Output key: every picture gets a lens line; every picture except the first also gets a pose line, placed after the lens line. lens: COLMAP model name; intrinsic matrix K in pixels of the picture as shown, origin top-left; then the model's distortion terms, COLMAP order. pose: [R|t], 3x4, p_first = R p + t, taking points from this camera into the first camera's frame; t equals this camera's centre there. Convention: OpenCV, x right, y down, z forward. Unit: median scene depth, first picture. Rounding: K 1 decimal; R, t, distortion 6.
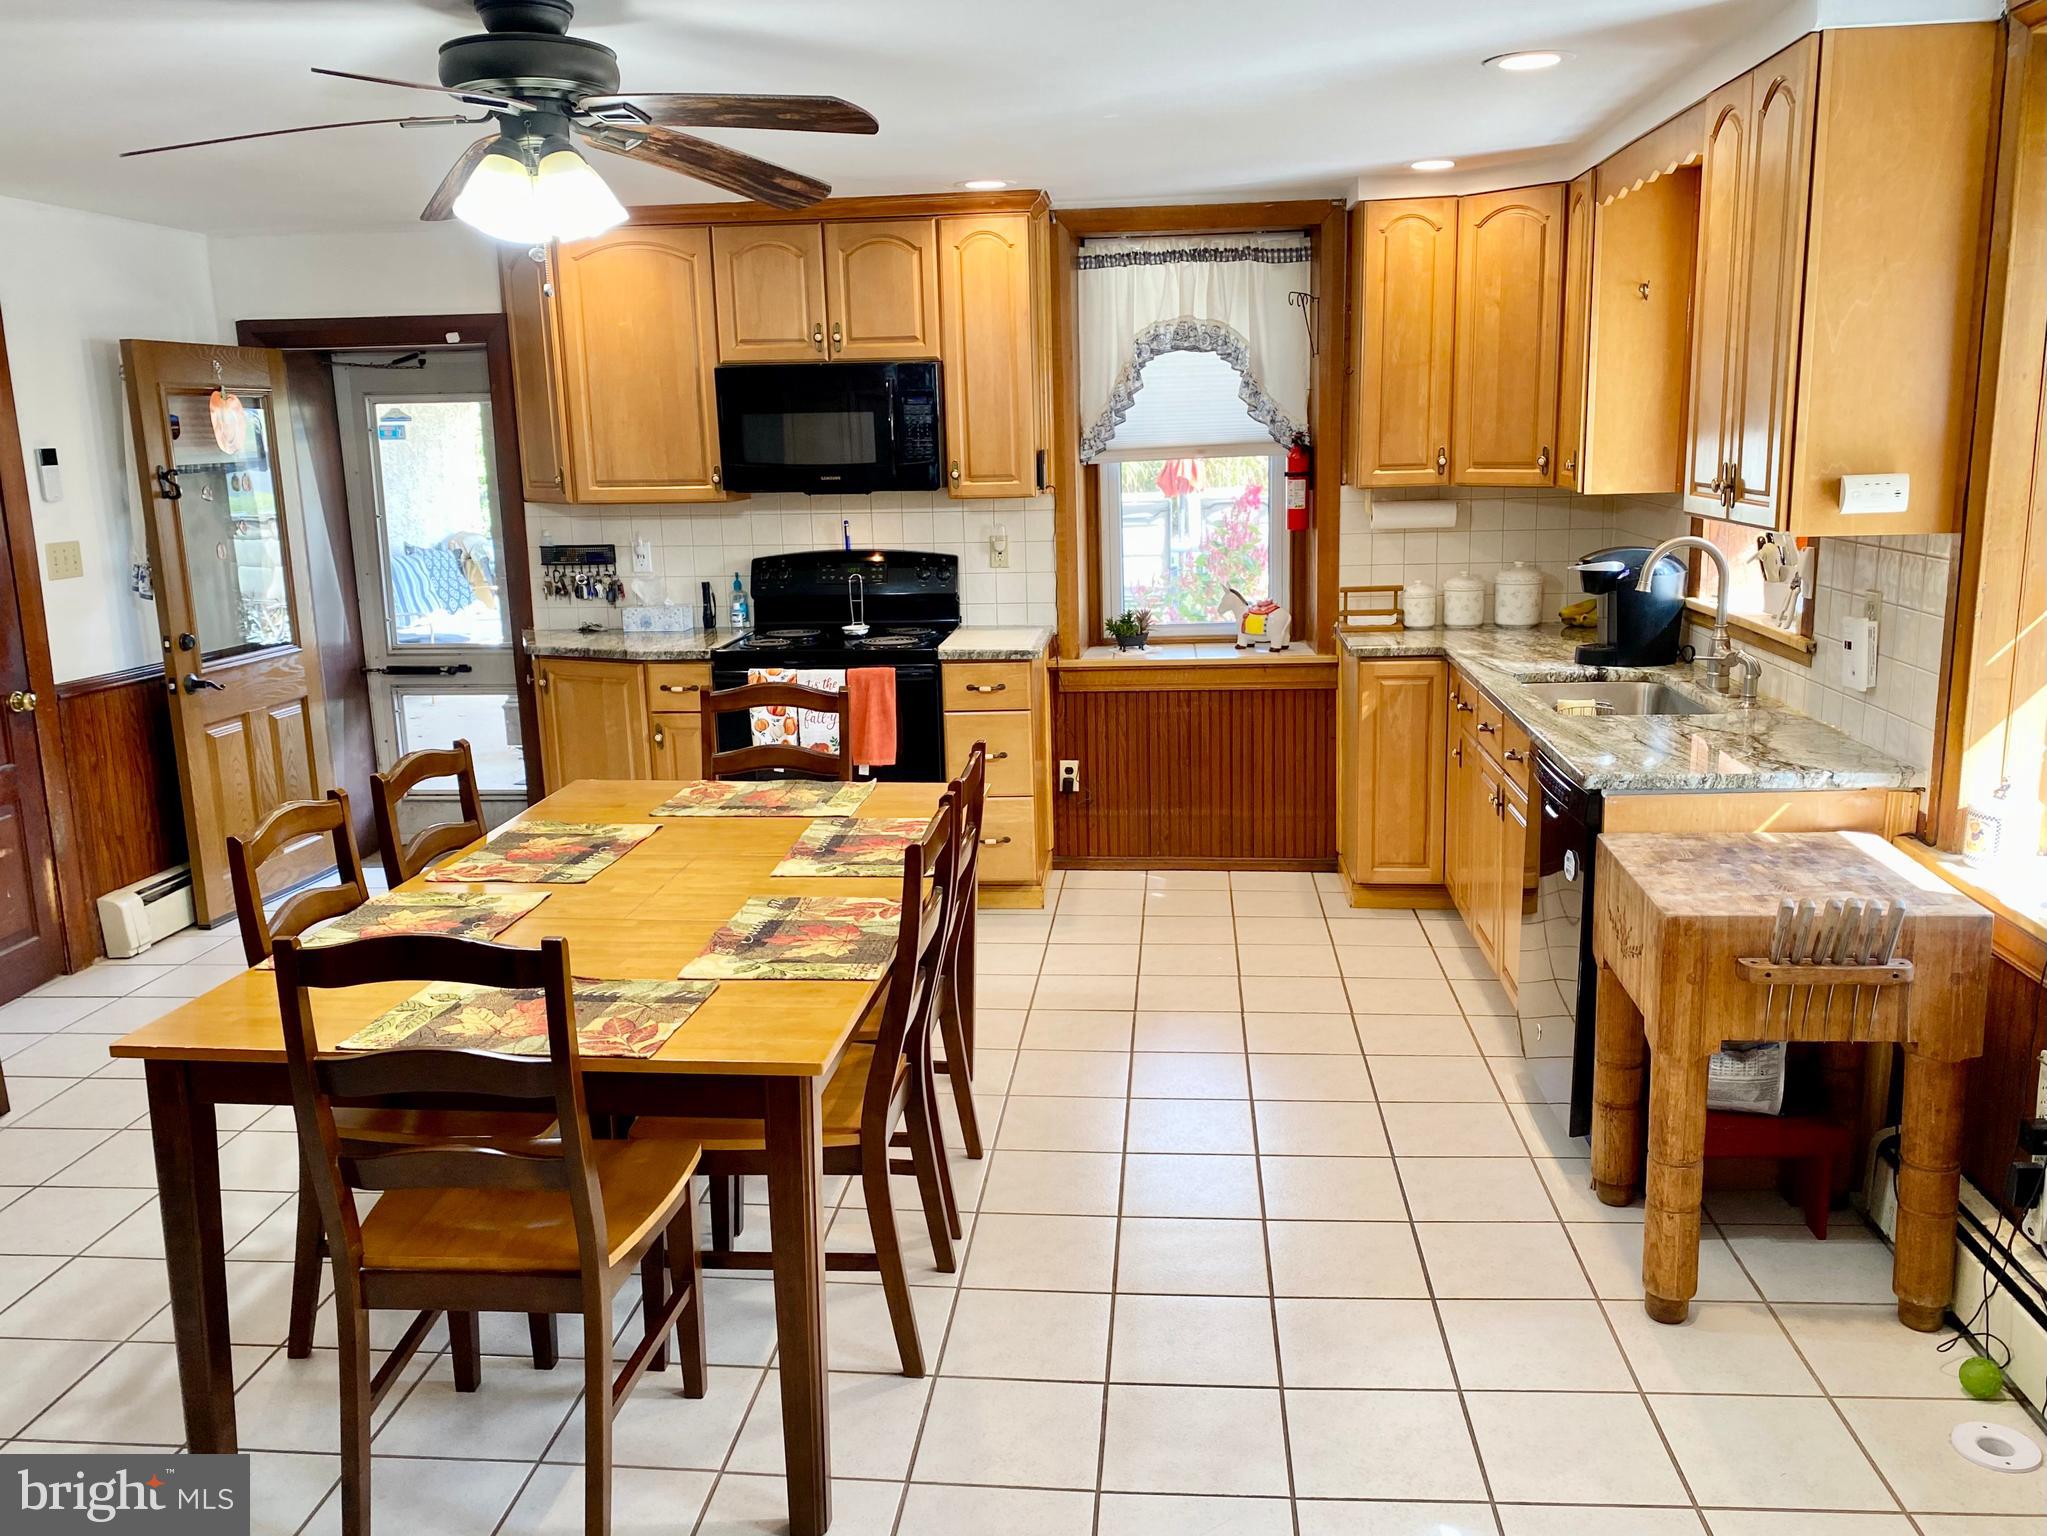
lens RADIAL K [[1546.8, 0, 1041.3], [0, 1546.8, 762.4], [0, 0, 1]] dist [0.122718, -0.209654]
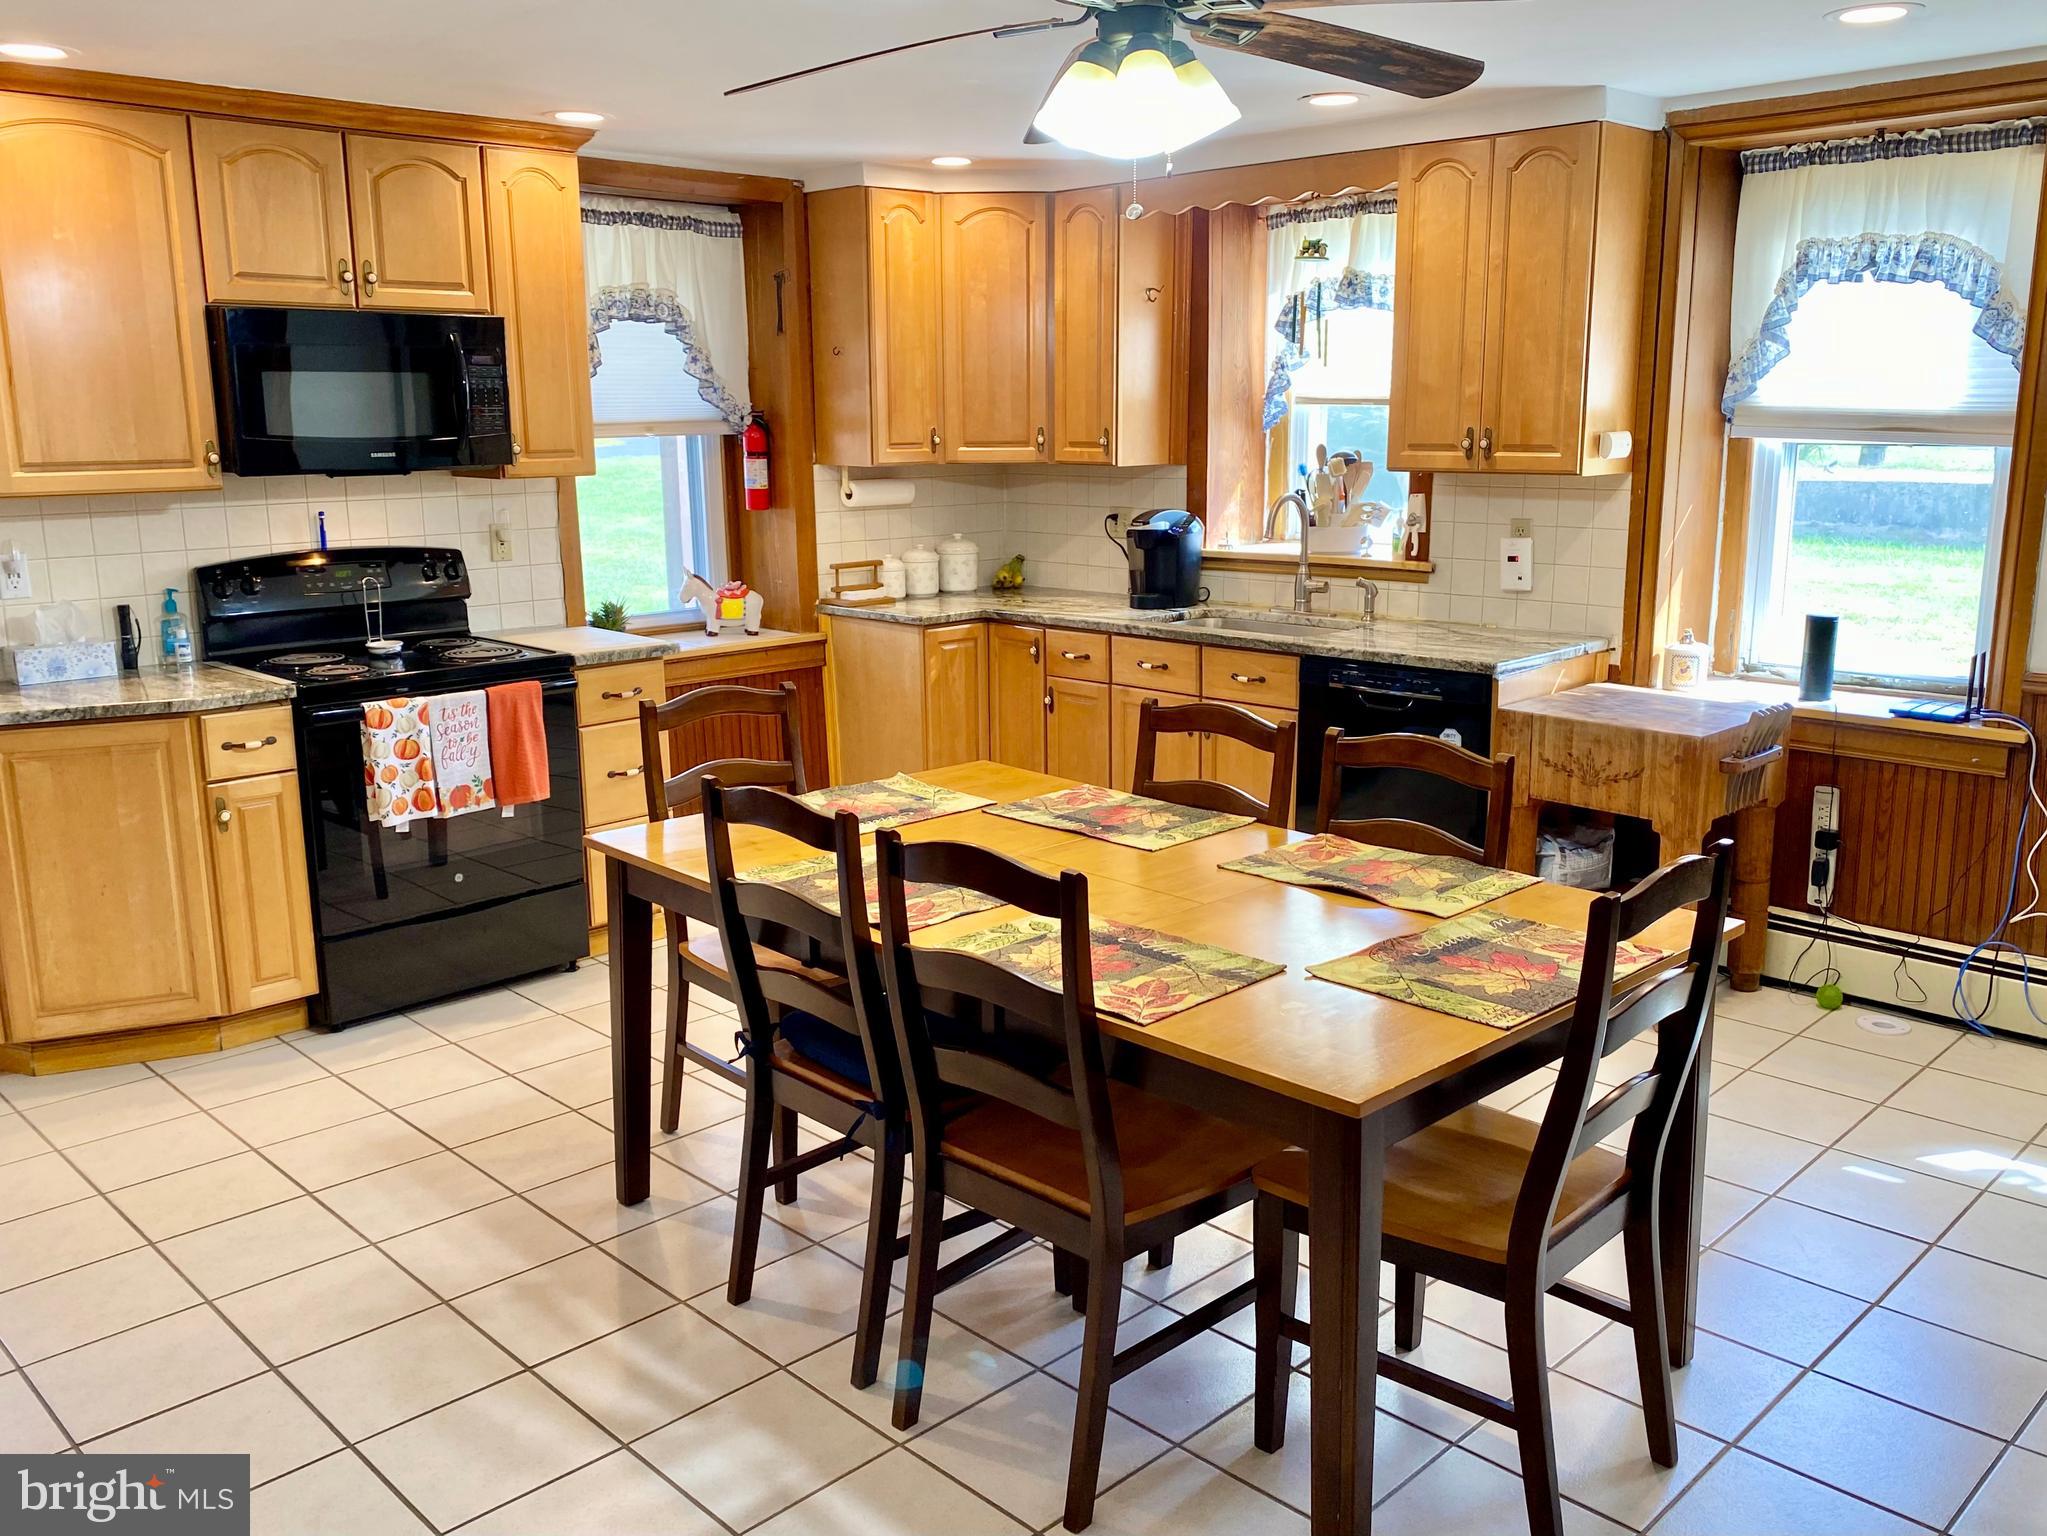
lens RADIAL K [[1546.8, 0, 1041.3], [0, 1546.8, 762.4], [0, 0, 1]] dist [0.122718, -0.209654]
pose [[0.686833, -0.146431, 0.711912, -0.492964], [0.149697, 0.986995, 0.058588, -0.025422], [-0.711233, 0.066331, 0.699820, 0.213328]]
